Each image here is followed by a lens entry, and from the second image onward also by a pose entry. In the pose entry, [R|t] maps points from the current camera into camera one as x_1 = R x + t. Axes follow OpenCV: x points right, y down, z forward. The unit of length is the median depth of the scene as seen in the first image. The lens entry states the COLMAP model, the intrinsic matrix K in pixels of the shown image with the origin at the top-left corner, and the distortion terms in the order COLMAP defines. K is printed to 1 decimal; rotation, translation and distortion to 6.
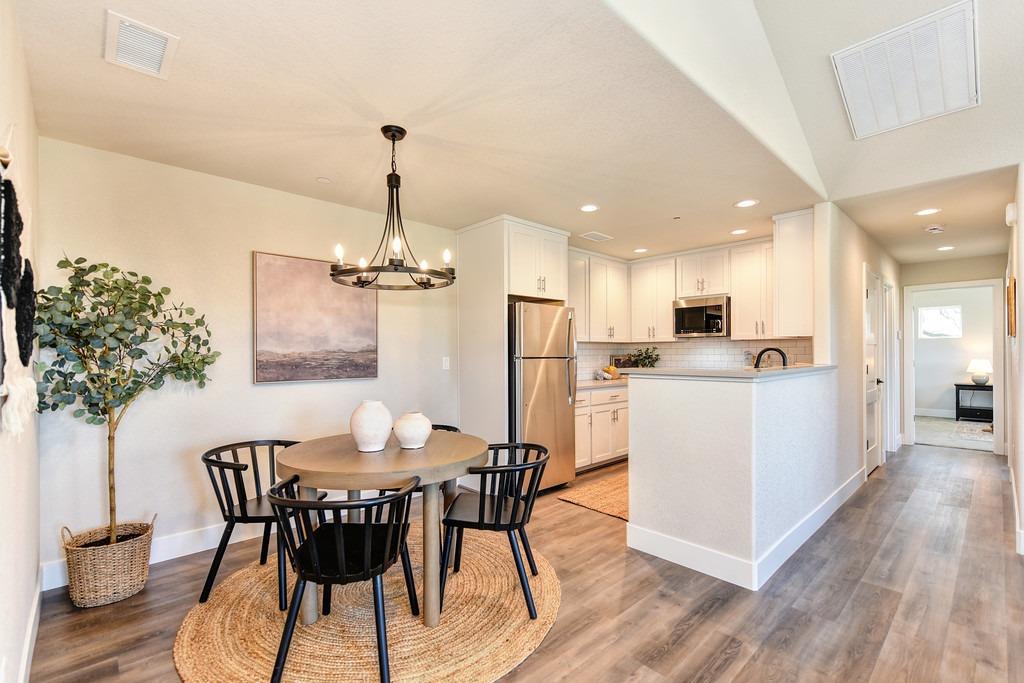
lens RADIAL K [[457.2, 0, 514.3], [0, 457.2, 352.1], [0, 0, 1]] dist [0.000486, -0.000491]
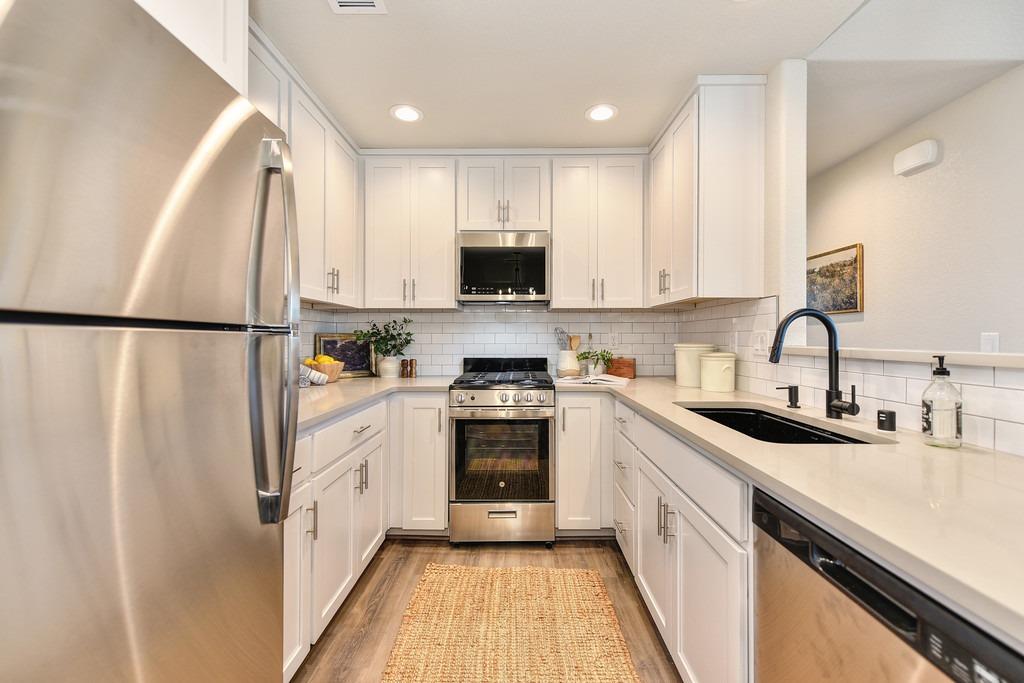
lens RADIAL K [[421.0, 0, 525.9], [0, 421.0, 341.1], [0, 0, 1]] dist [0.001552, -0.000271]
pose [[0.683061, -0.000909, 0.730361, 0.056271], [-0.005262, 0.999967, 0.006166, 0.018914], [-0.730342, -0.008055, 0.683034, 0.896622]]
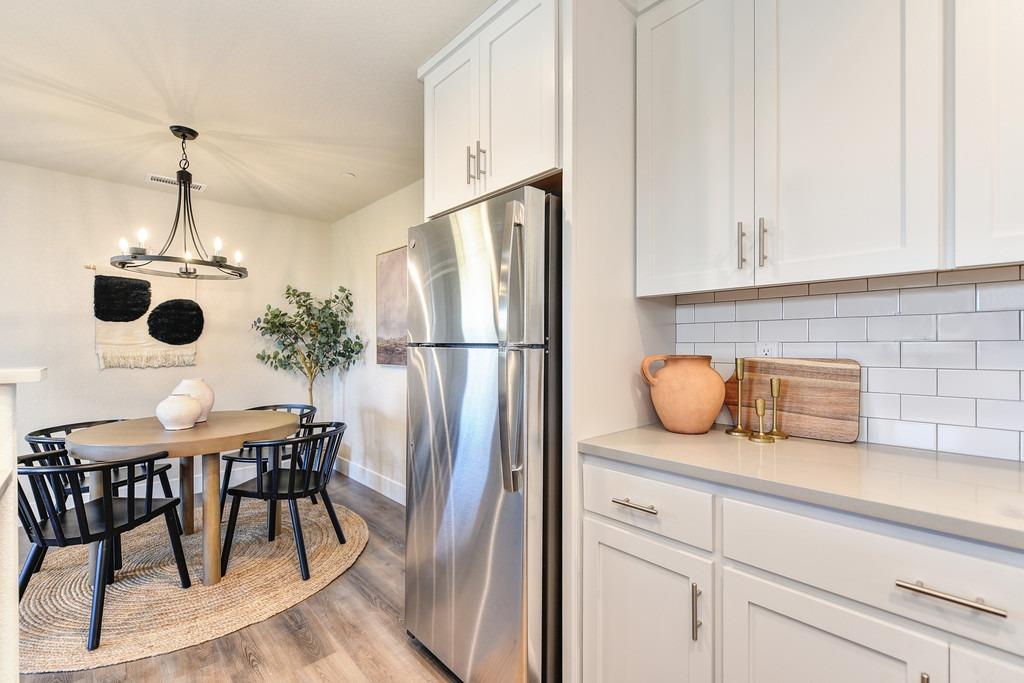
lens RADIAL K [[438.3, 0, 506.0], [0, 438.3, 348.6], [0, 0, 1]] dist [-0.000777, -0.000161]
pose [[-0.007105, 0.011619, -0.999907, 0.522279], [0.001772, 0.999931, 0.011606, 0.011992], [0.999973, -0.001690, -0.007125, 1.202896]]
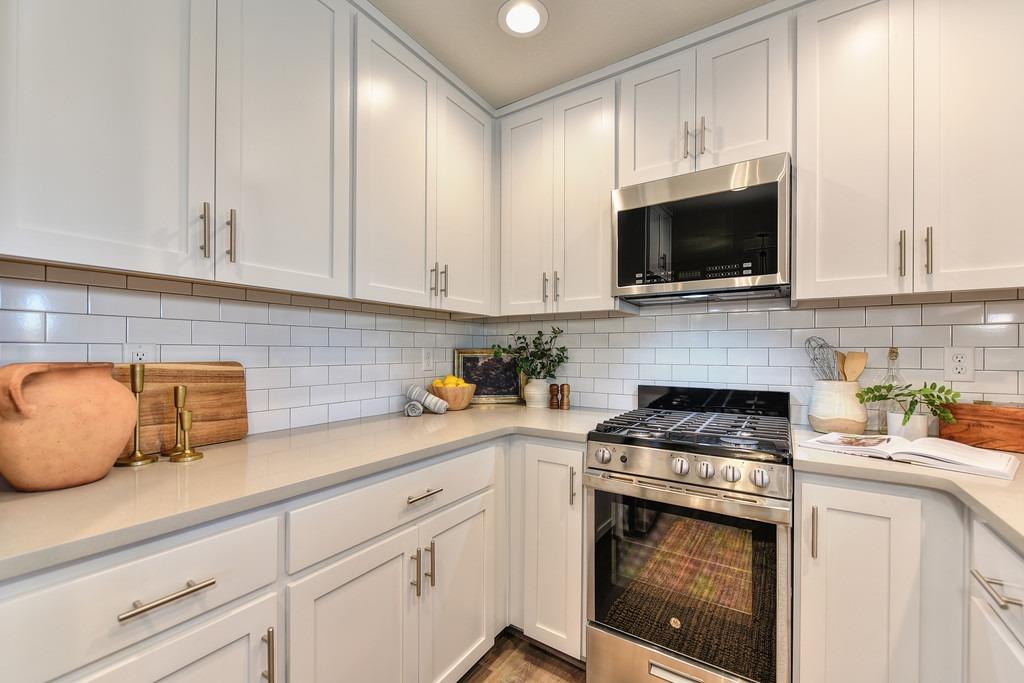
lens RADIAL K [[416.5, 0, 512.4], [0, 416.5, 352.6], [0, 0, 1]] dist [-0.002447, -0.000625]
pose [[0.975207, 0.007301, 0.221172, 0.307441], [-0.008520, 0.999953, 0.004555, 0.013817], [-0.221129, -0.006326, 0.975224, 1.064764]]
